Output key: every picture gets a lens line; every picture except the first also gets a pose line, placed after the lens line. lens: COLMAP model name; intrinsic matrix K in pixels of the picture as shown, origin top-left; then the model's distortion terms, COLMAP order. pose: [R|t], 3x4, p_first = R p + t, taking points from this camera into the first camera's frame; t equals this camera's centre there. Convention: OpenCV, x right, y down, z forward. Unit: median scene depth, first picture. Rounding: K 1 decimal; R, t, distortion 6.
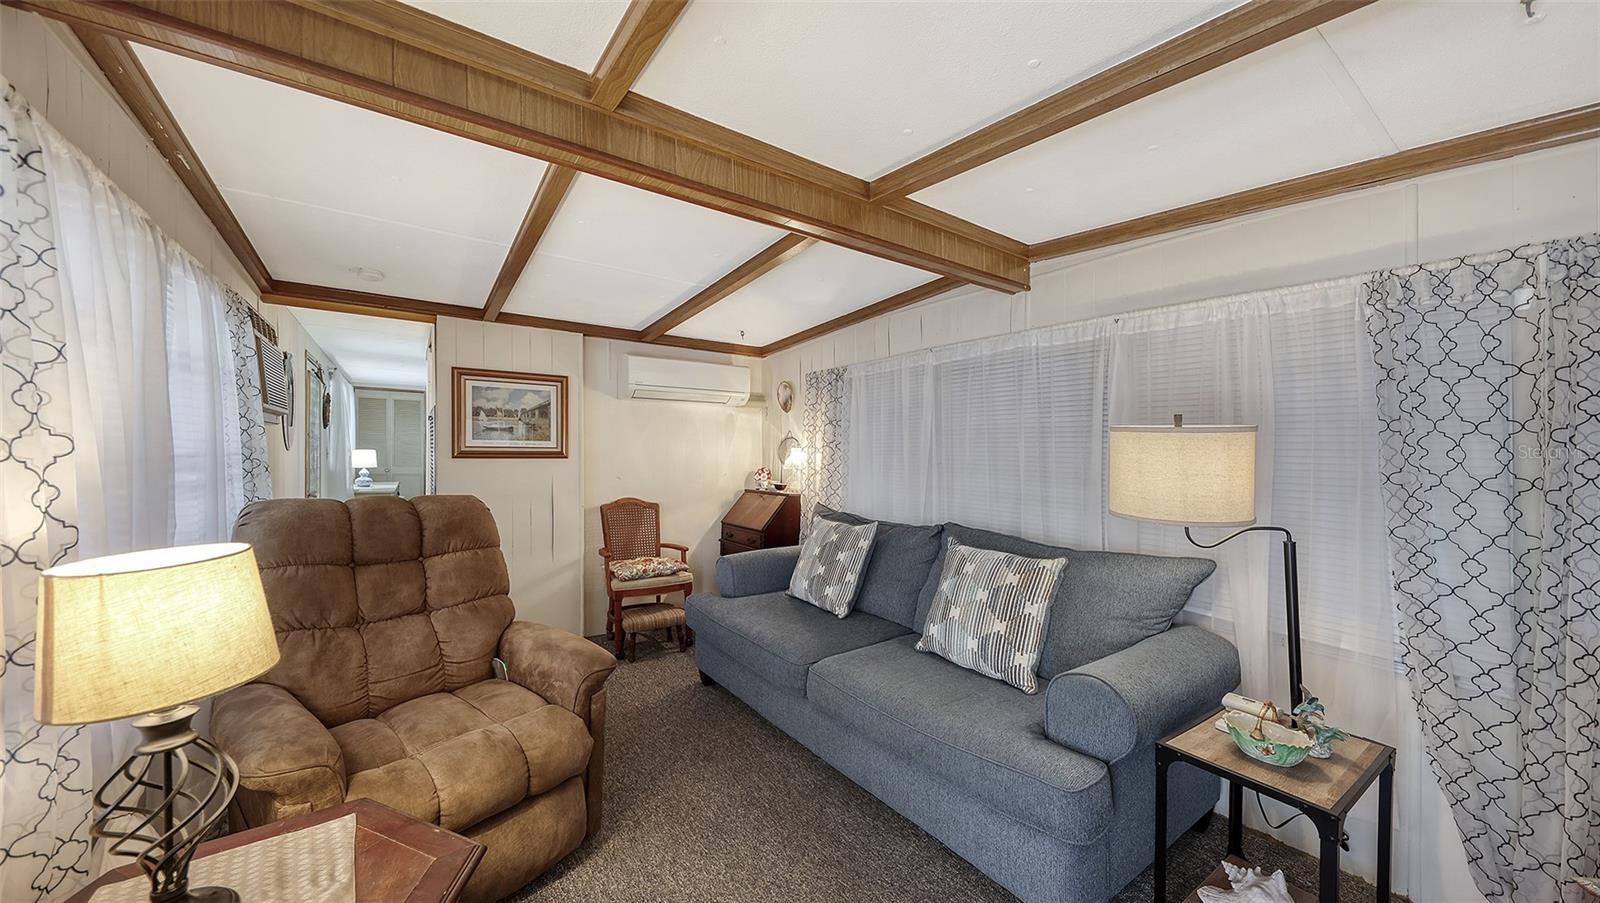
lens RADIAL K [[555.9, 0, 797.5], [0, 555.9, 447.8], [0, 0, 1]] dist [0.003186, -0.000929]
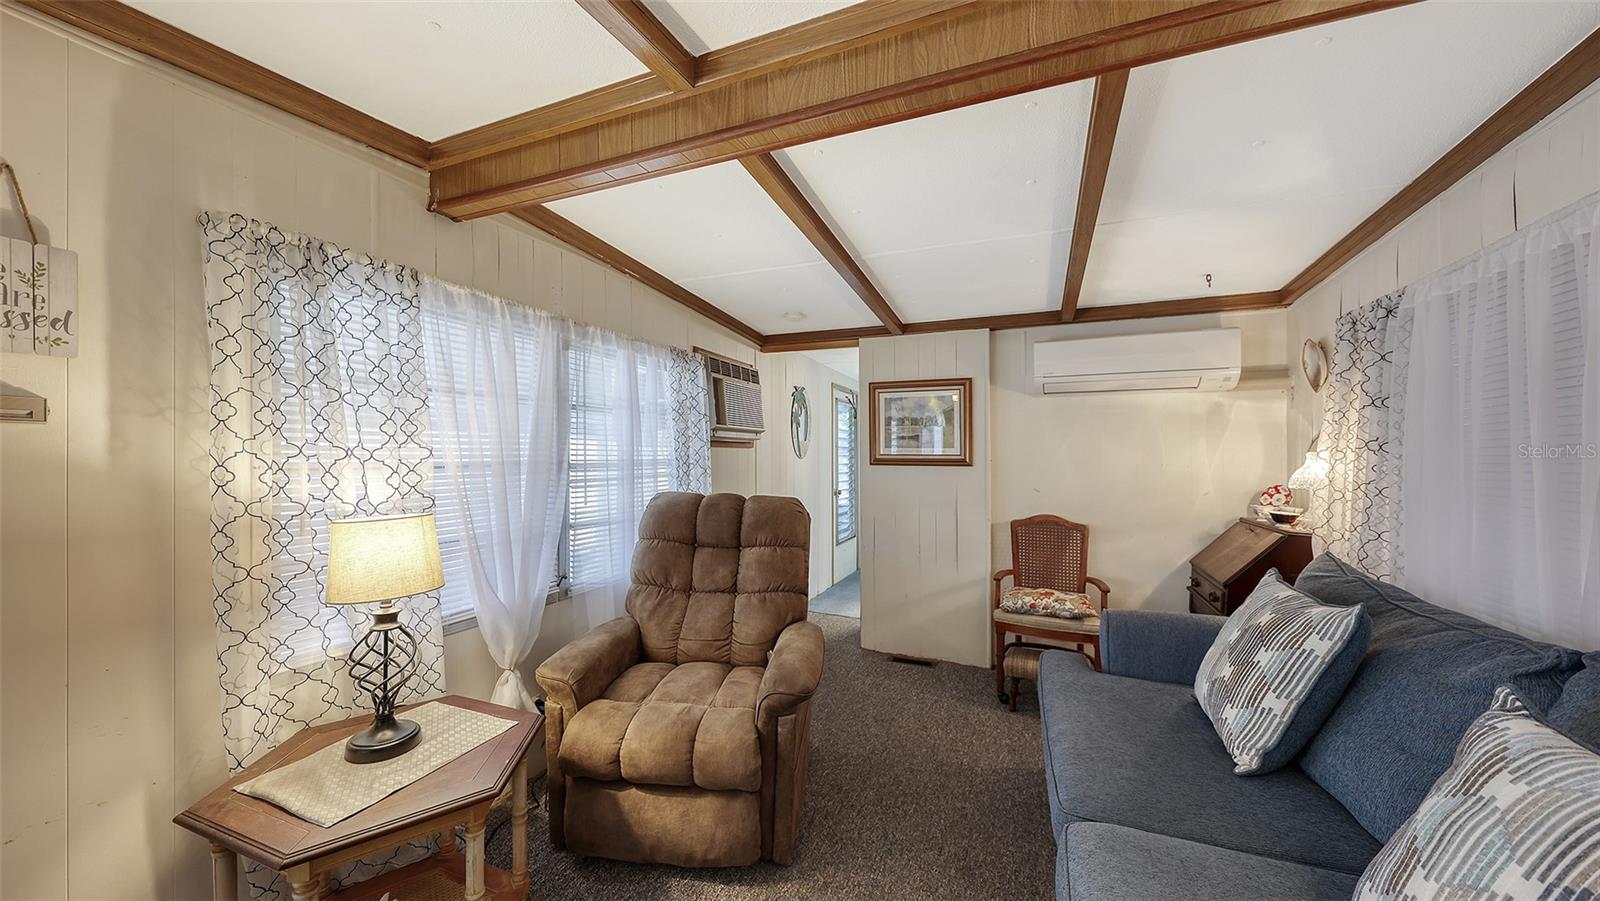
lens RADIAL K [[555.9, 0, 795.4], [0, 555.9, 460.7], [0, 0, 1]] dist [0.003186, -0.000929]
pose [[0.528484, 0.001254, -0.848942, 0.237050], [0.004097, 0.999983, 0.004027, 0.005072], [0.848933, -0.005607, 0.528470, 0.284902]]
